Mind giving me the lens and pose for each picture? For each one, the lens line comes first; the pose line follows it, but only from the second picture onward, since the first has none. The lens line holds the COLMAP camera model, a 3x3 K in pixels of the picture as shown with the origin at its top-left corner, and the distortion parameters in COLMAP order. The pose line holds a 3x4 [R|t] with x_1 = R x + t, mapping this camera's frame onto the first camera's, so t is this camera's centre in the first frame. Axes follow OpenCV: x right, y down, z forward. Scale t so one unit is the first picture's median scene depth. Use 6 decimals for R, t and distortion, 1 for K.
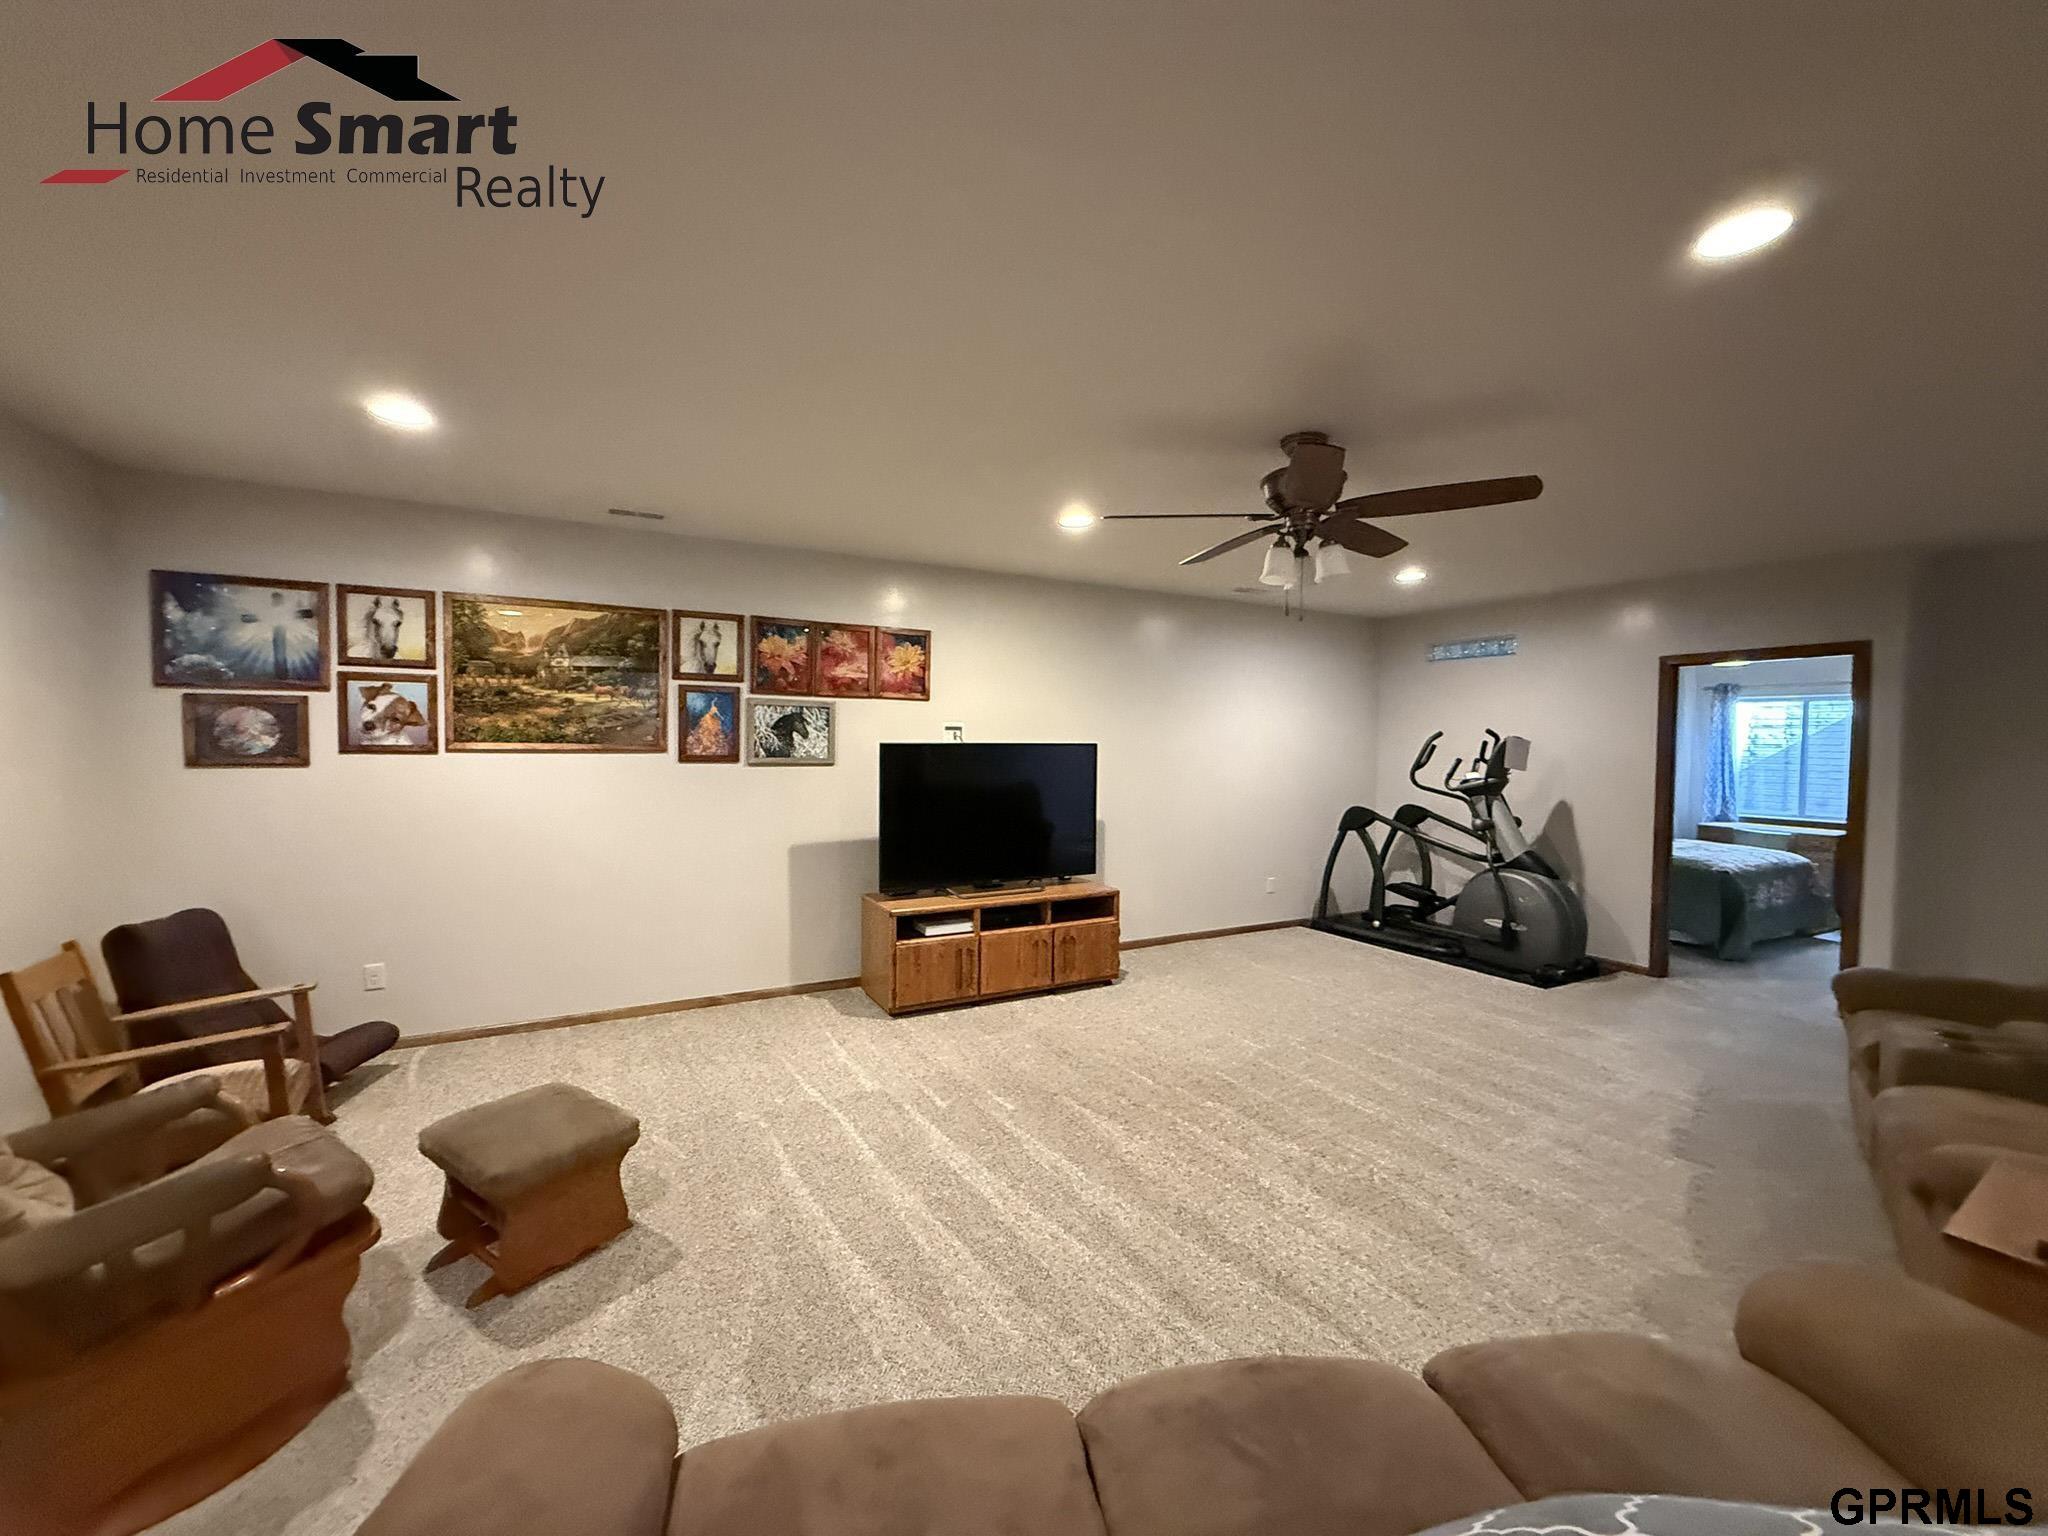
lens RADIAL K [[812.8, 0, 1022.9], [0, 812.8, 775.8], [0, 0, 1]] dist [-0.002019, 0.000731]
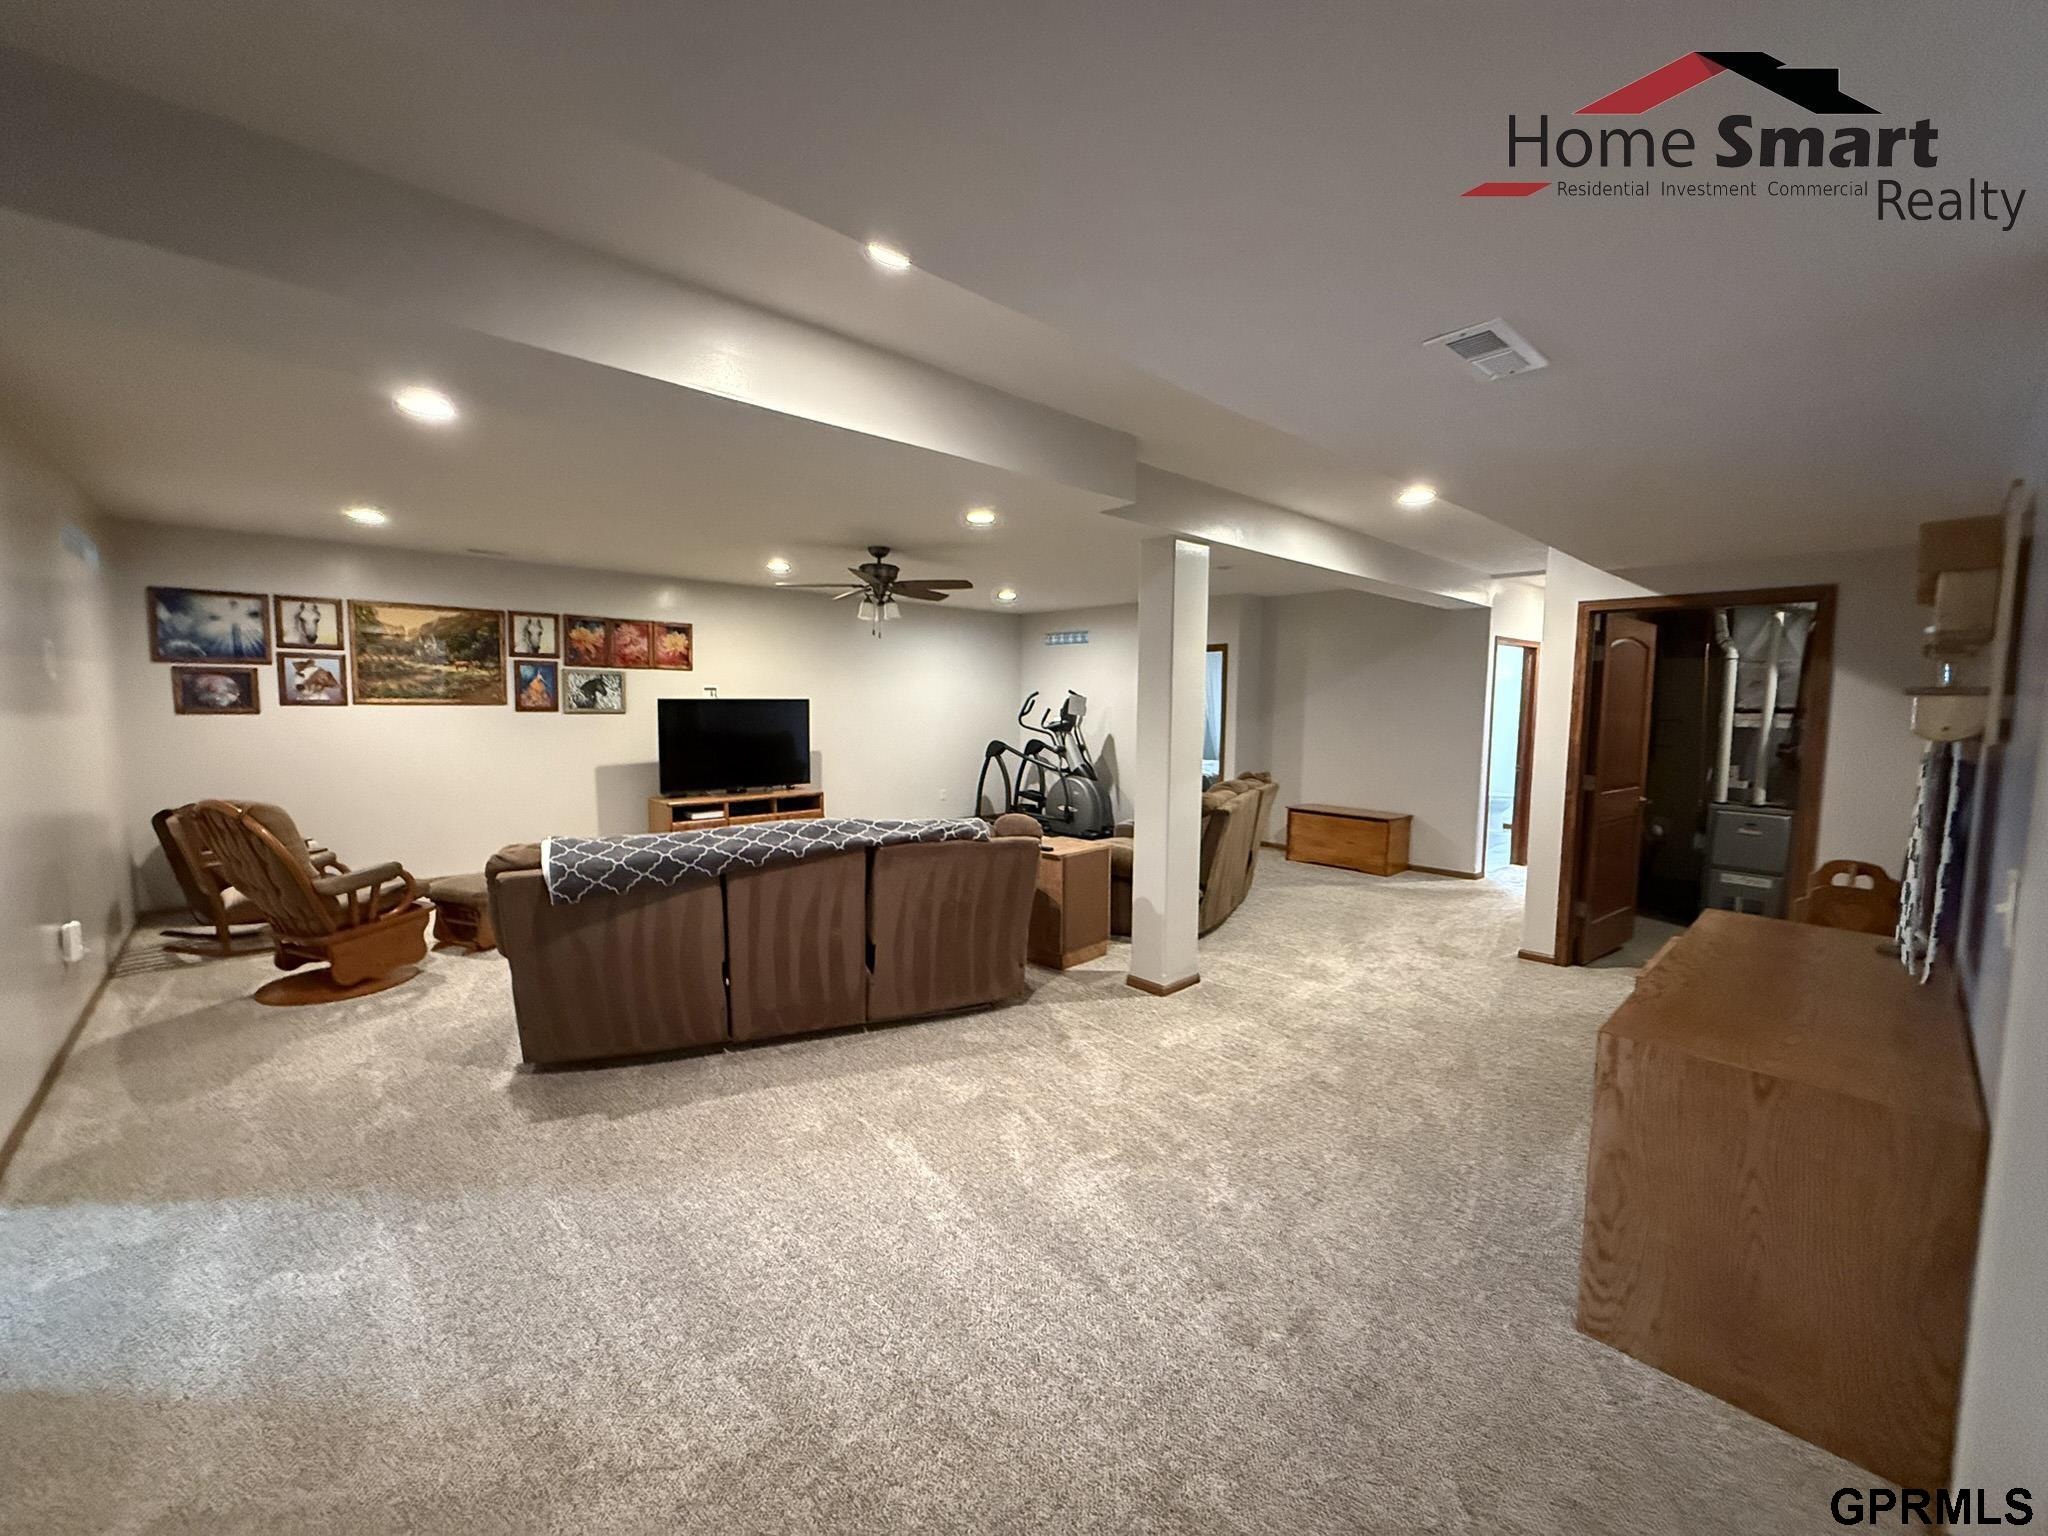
lens RADIAL K [[812.8, 0, 1025.5], [0, 812.8, 765.6], [0, 0, 1]] dist [-0.002019, 0.000731]
pose [[0.969057, -0.018951, 0.246108, 0.121651], [0.008465, 0.999013, 0.043593, 0.025930], [-0.246691, -0.040161, 0.968262, -0.688893]]
